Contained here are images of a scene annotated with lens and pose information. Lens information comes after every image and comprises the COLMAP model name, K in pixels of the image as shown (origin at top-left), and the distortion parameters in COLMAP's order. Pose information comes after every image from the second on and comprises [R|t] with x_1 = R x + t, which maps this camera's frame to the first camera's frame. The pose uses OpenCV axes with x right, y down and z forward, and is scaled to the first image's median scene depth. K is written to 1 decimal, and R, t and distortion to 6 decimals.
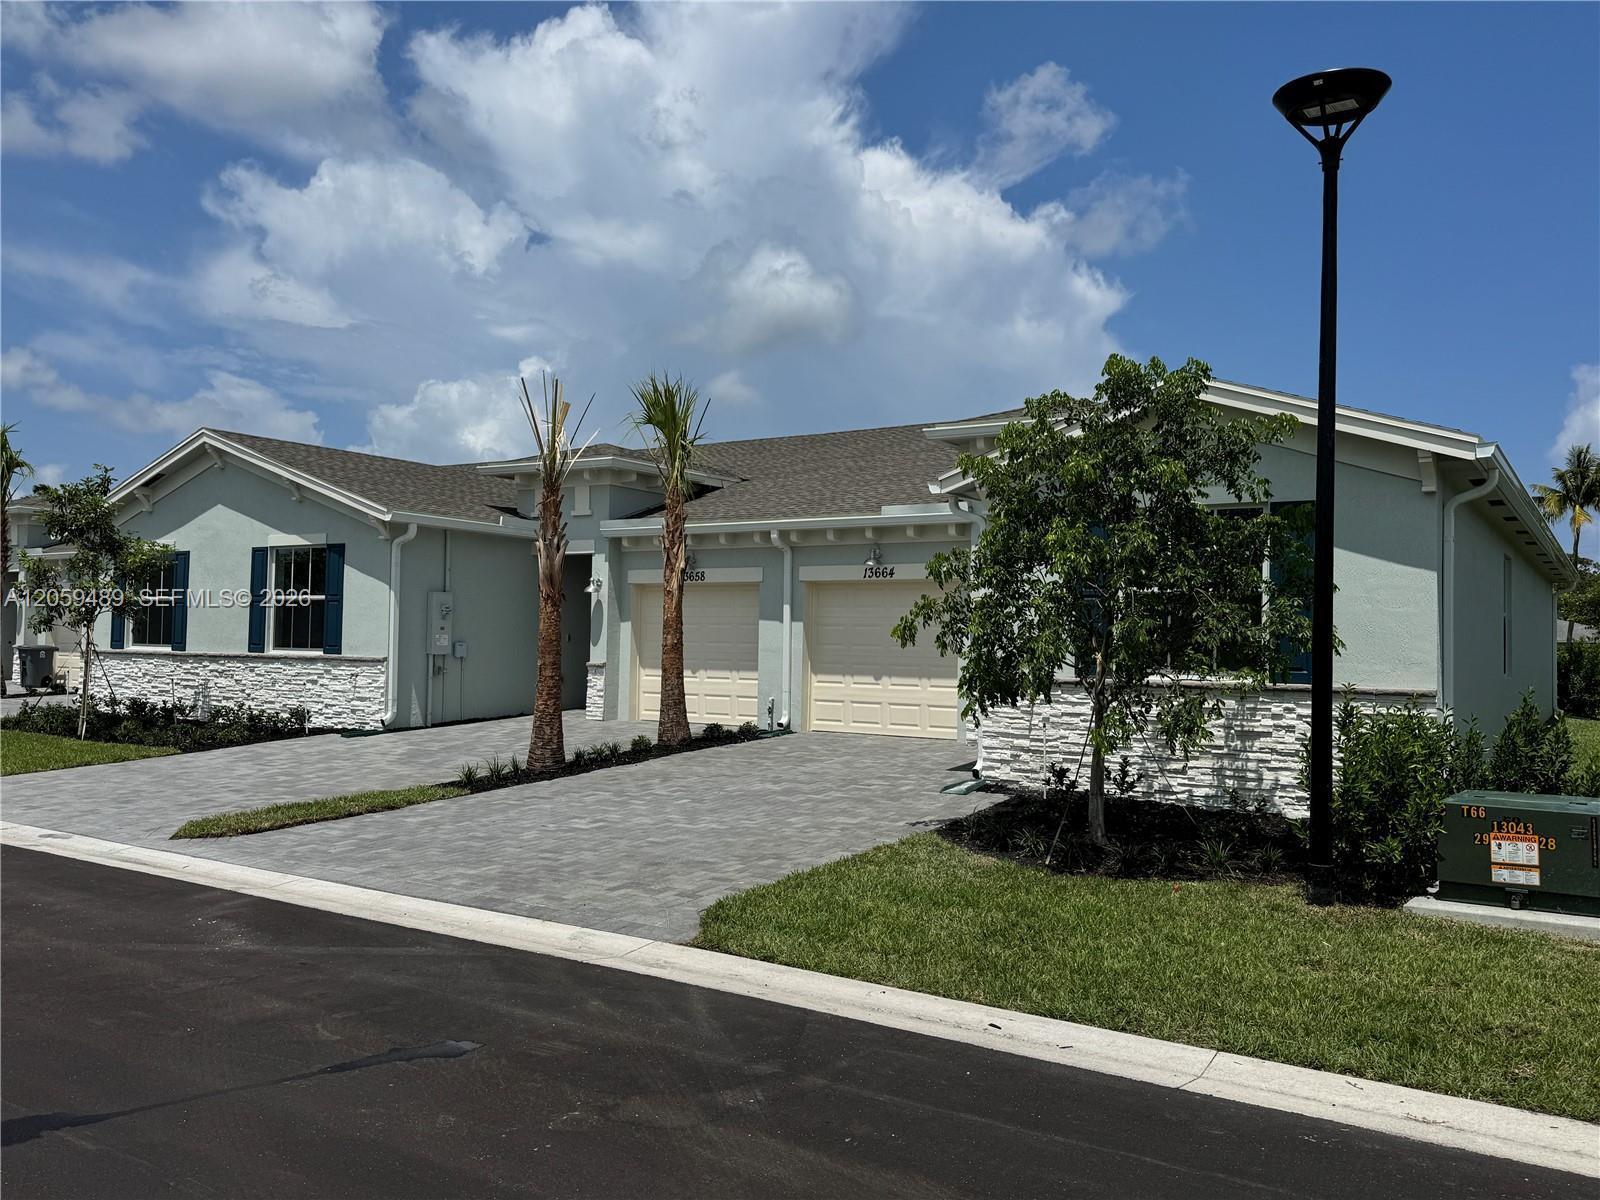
lens RADIAL K [[1416.5, 0, 800.0], [0, 1416.5, 600.0], [0, 0, 1]] dist [0.095893, -0.001700]
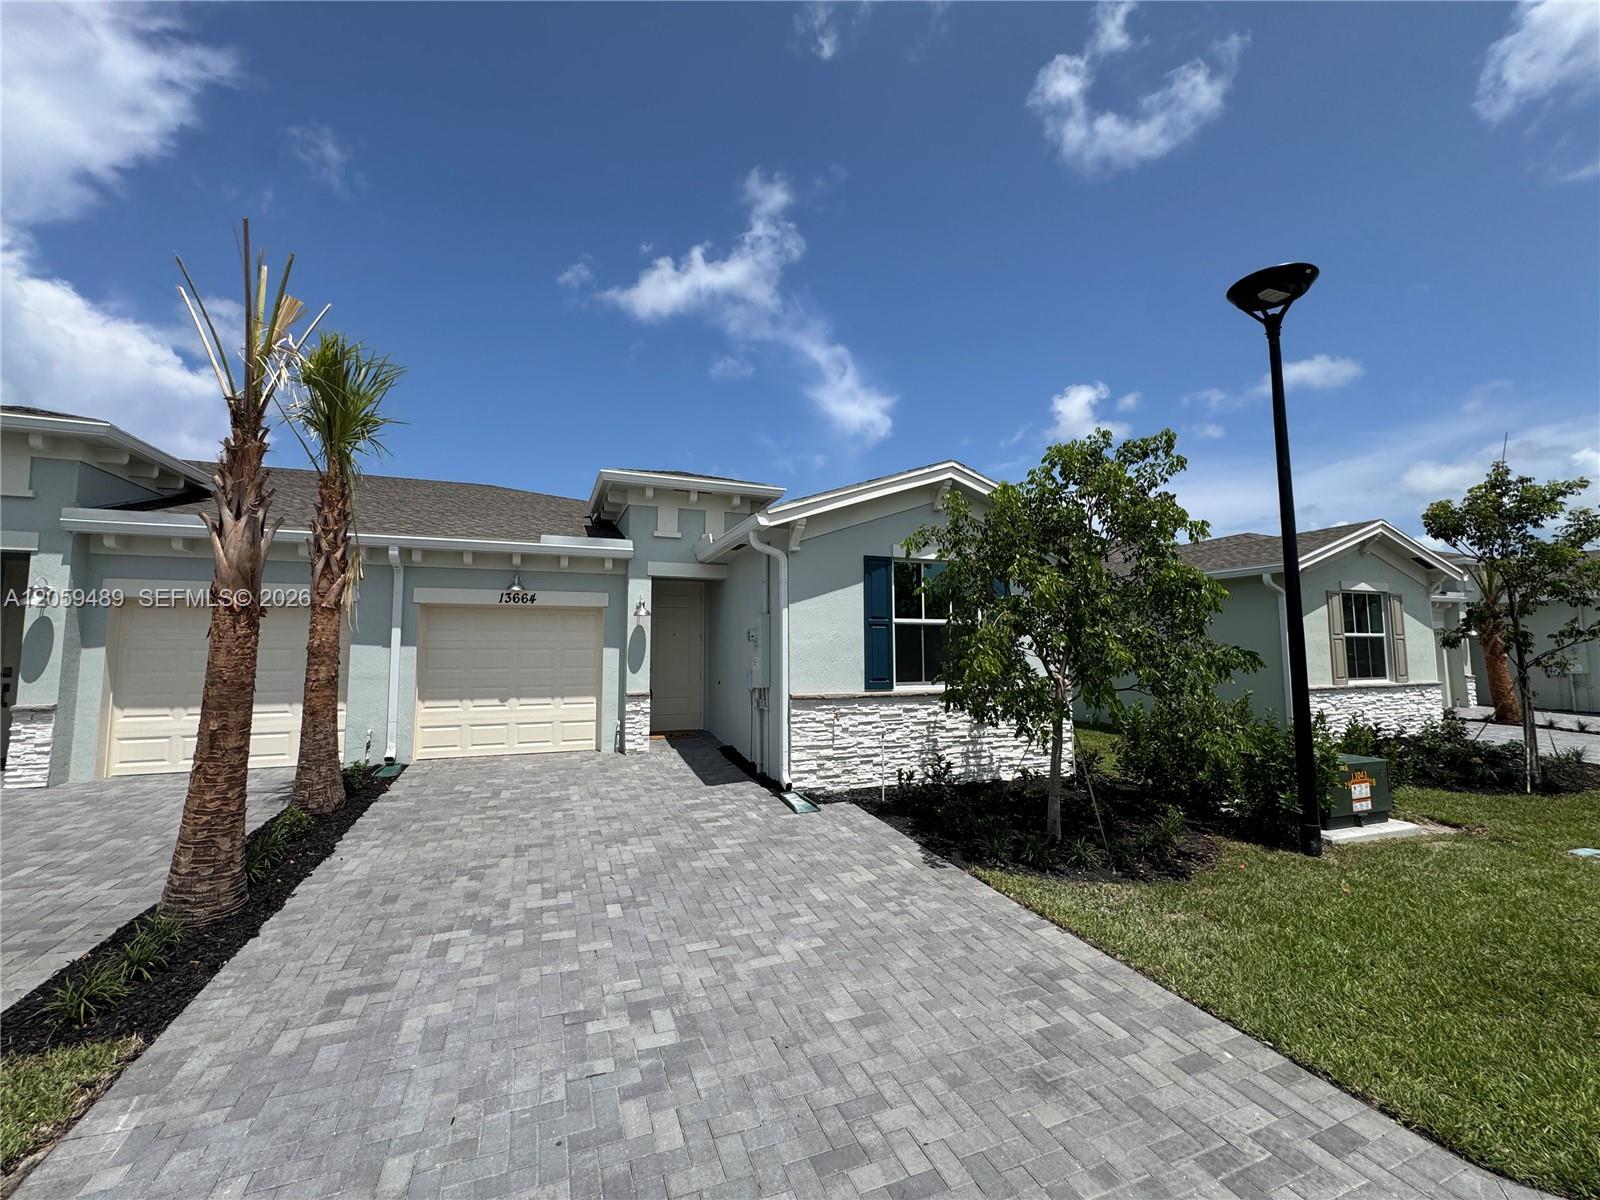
lens RADIAL K [[643.1, 0, 800.0], [0, 643.1, 600.0], [0, 0, 1]] dist [-0.001247, -0.000610]
pose [[0.553786, 0.049106, 0.831210, -0.276592], [-0.011226, 0.998609, -0.051517, 0.005066], [-0.832583, 0.019199, 0.553567, 0.696056]]
